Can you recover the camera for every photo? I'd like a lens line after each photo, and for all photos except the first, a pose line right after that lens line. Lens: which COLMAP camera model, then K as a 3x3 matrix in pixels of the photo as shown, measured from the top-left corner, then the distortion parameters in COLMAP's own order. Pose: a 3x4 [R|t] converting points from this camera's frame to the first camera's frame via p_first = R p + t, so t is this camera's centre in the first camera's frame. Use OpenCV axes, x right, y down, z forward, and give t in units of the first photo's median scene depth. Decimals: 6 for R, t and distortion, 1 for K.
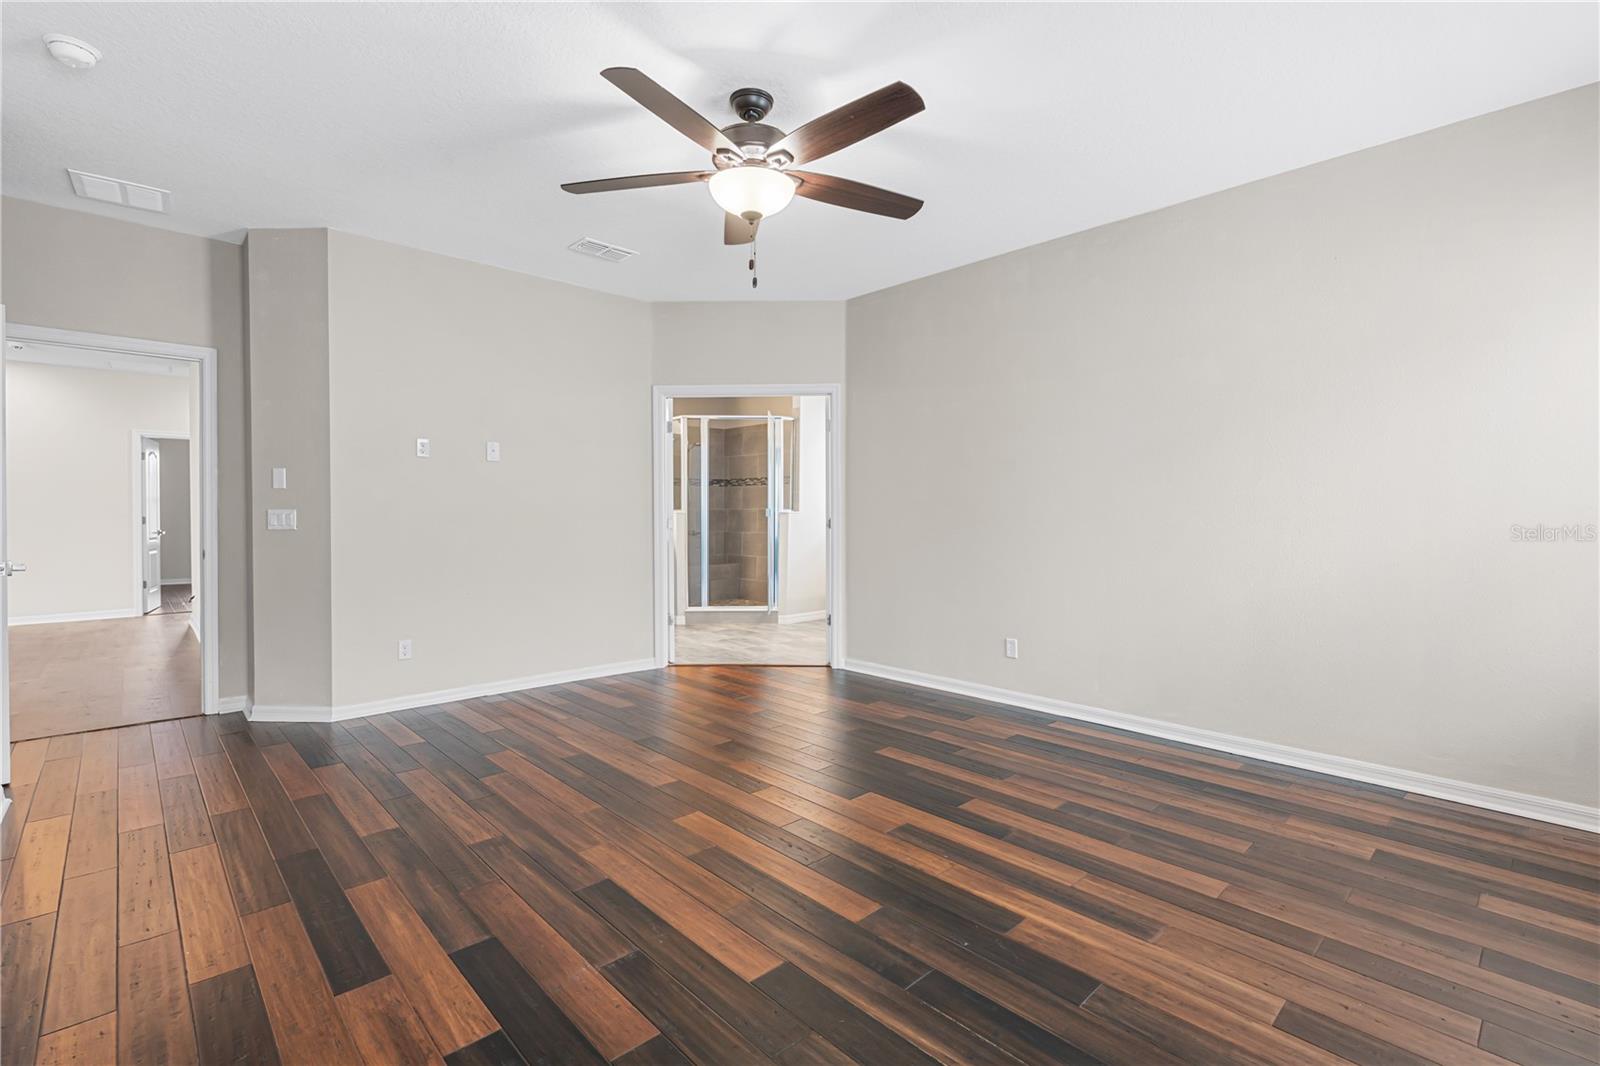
lens RADIAL K [[727.2, 0, 798.0], [0, 727.2, 517.9], [0, 0, 1]] dist [-0.009469, 0.004612]
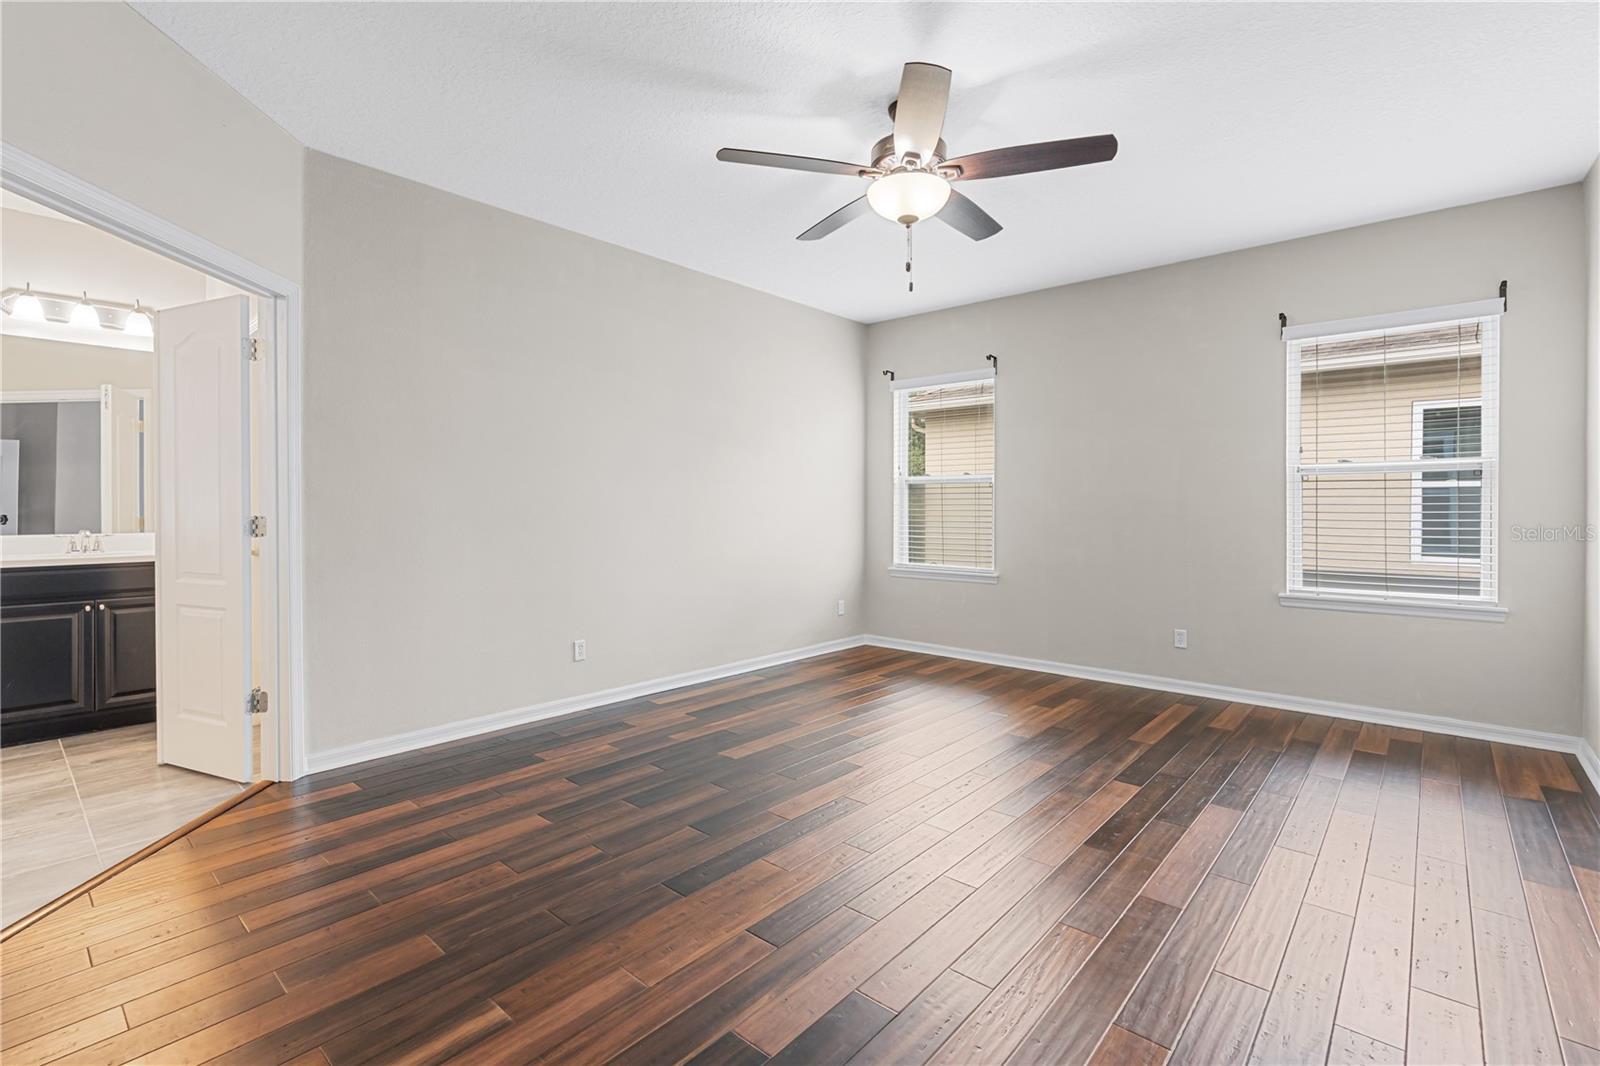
lens RADIAL K [[727.2, 0, 793.3], [0, 727.2, 509.3], [0, 0, 1]] dist [-0.009469, 0.004612]
pose [[-0.098686, -0.006432, 0.995098, -0.740766], [0.000173, 0.999979, 0.006481, -0.016364], [-0.995119, 0.000812, -0.098683, 0.867559]]
